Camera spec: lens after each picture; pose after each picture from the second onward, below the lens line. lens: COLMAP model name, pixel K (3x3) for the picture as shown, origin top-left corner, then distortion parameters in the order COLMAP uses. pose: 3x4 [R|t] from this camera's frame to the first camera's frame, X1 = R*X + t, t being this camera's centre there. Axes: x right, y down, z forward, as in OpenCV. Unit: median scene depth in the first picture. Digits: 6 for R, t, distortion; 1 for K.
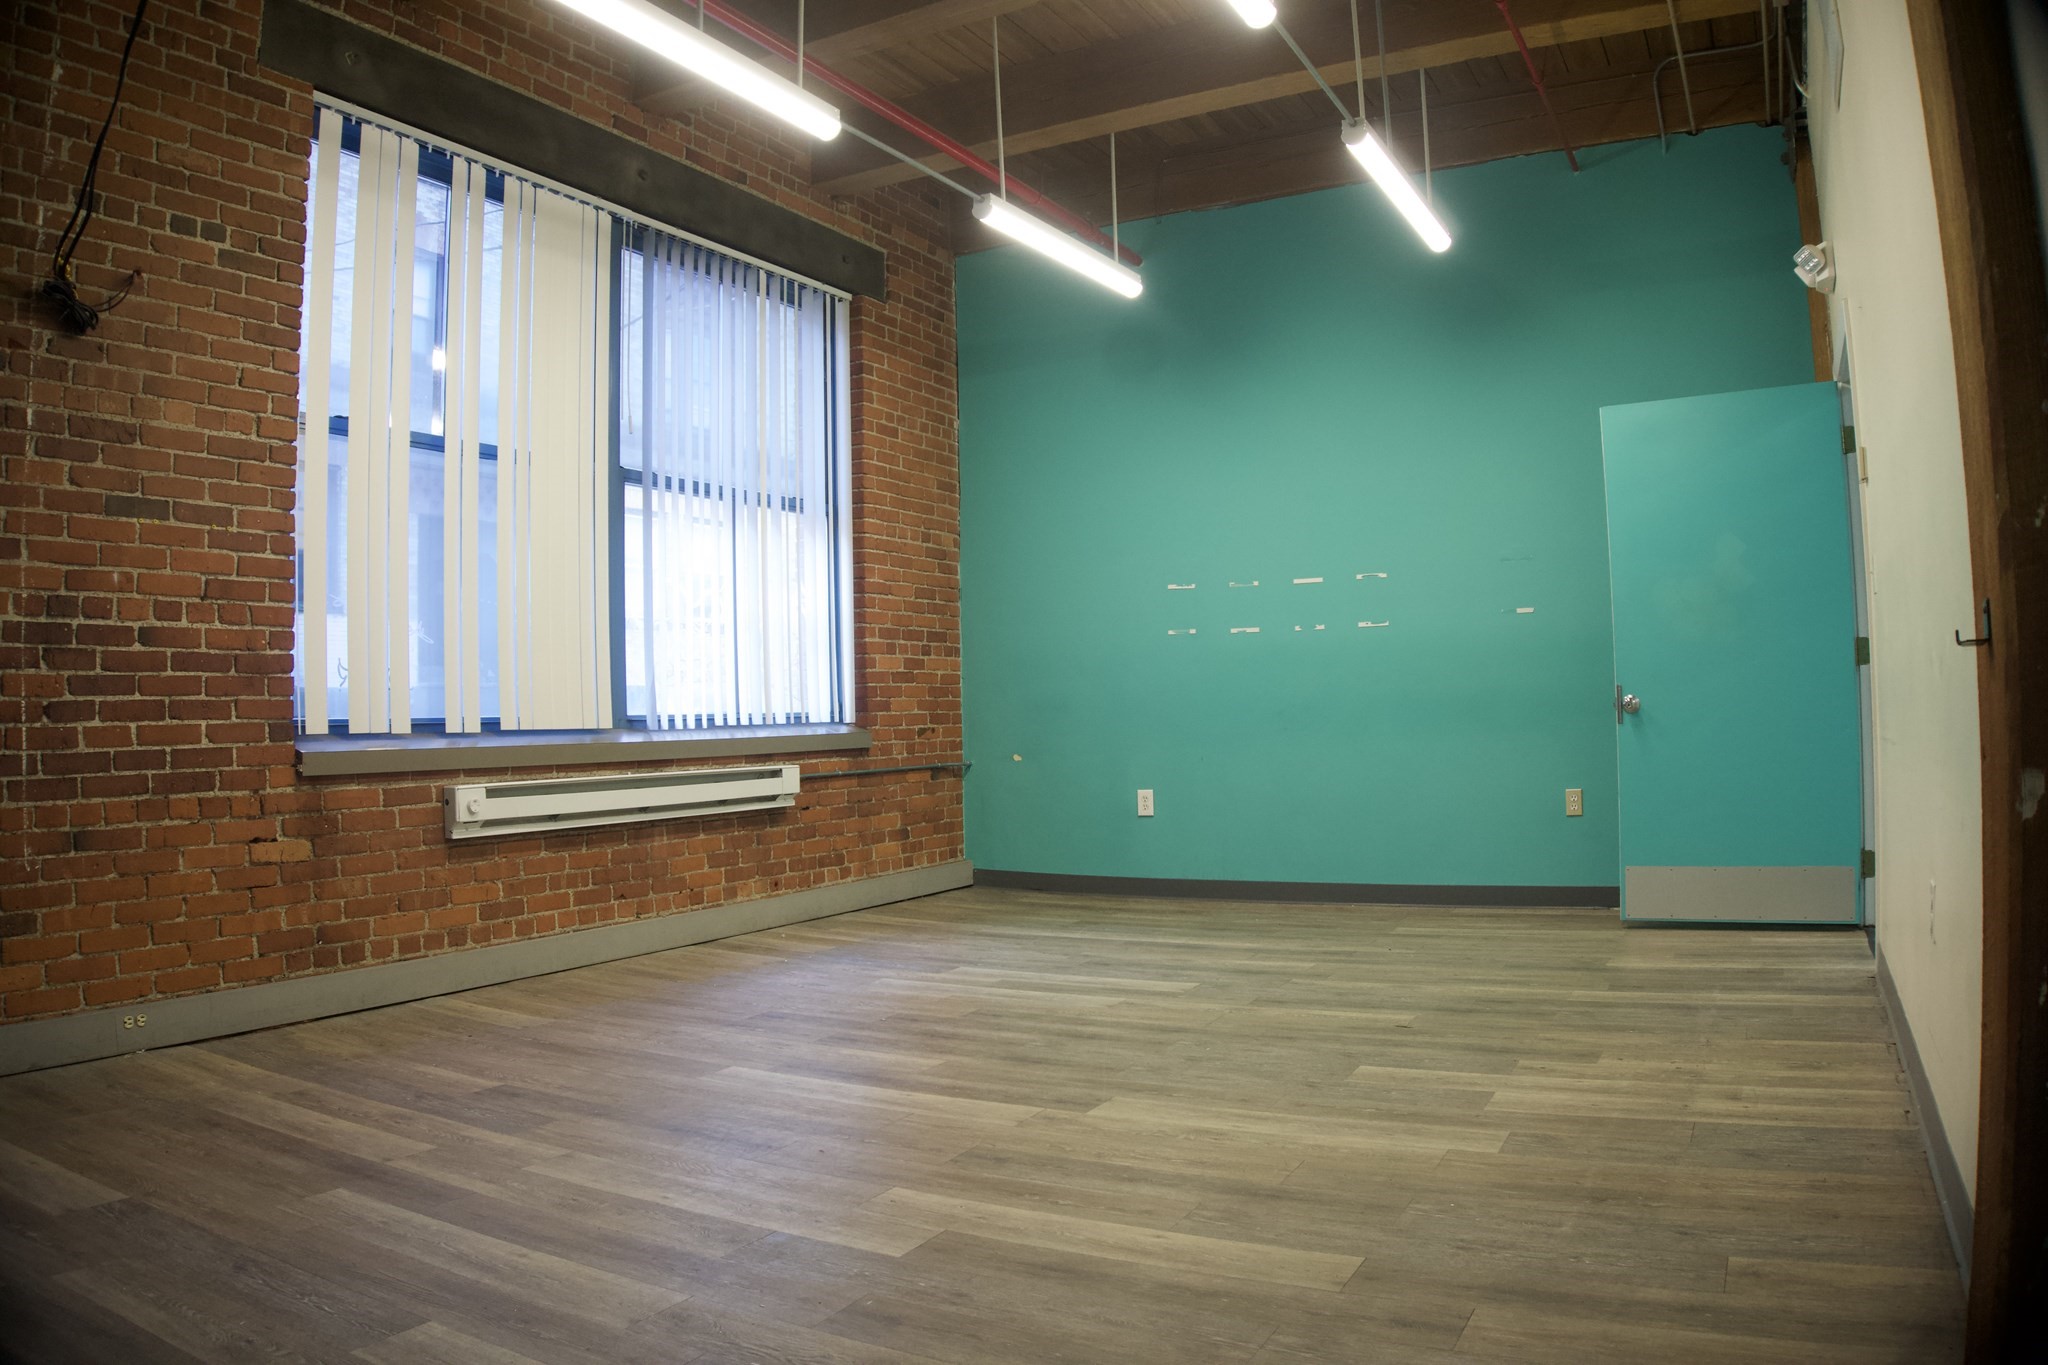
lens RADIAL K [[1396.4, 0, 987.9], [0, 1396.4, 693.7], [0, 0, 1]] dist [-0.227367, 0.080607]
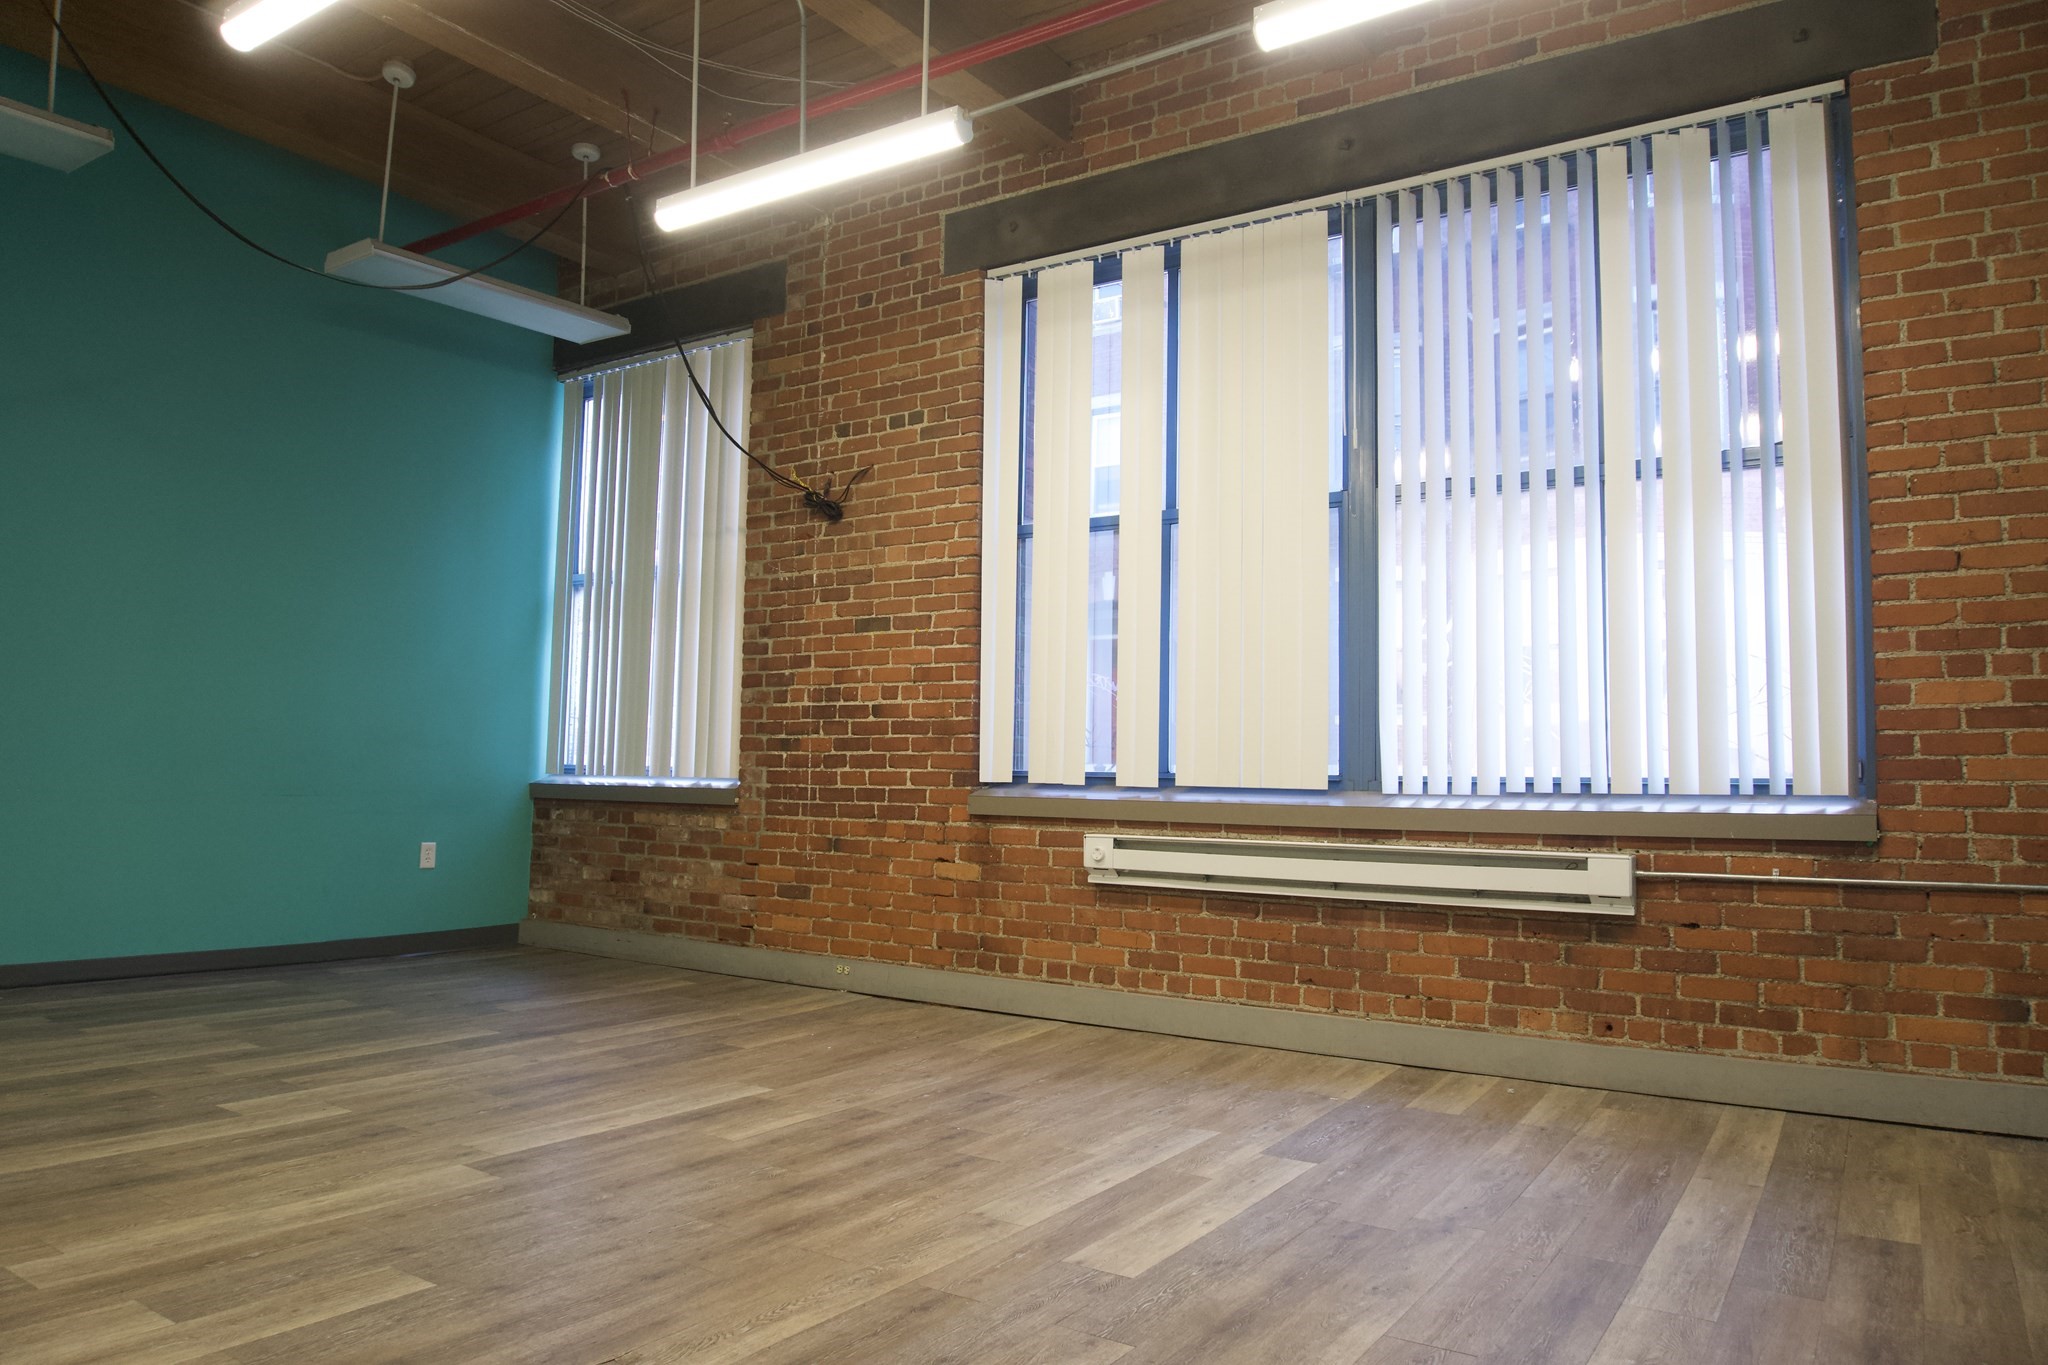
lens RADIAL K [[1350.2, 0, 1028.1], [0, 1350.2, 693.3], [0, 0, 1]] dist [-0.067516, 0.004076]
pose [[-0.053070, -0.045195, -0.997568, 0.780060], [-0.001816, 0.998978, -0.045162, 0.003968], [0.998589, -0.000585, -0.053098, 1.109696]]
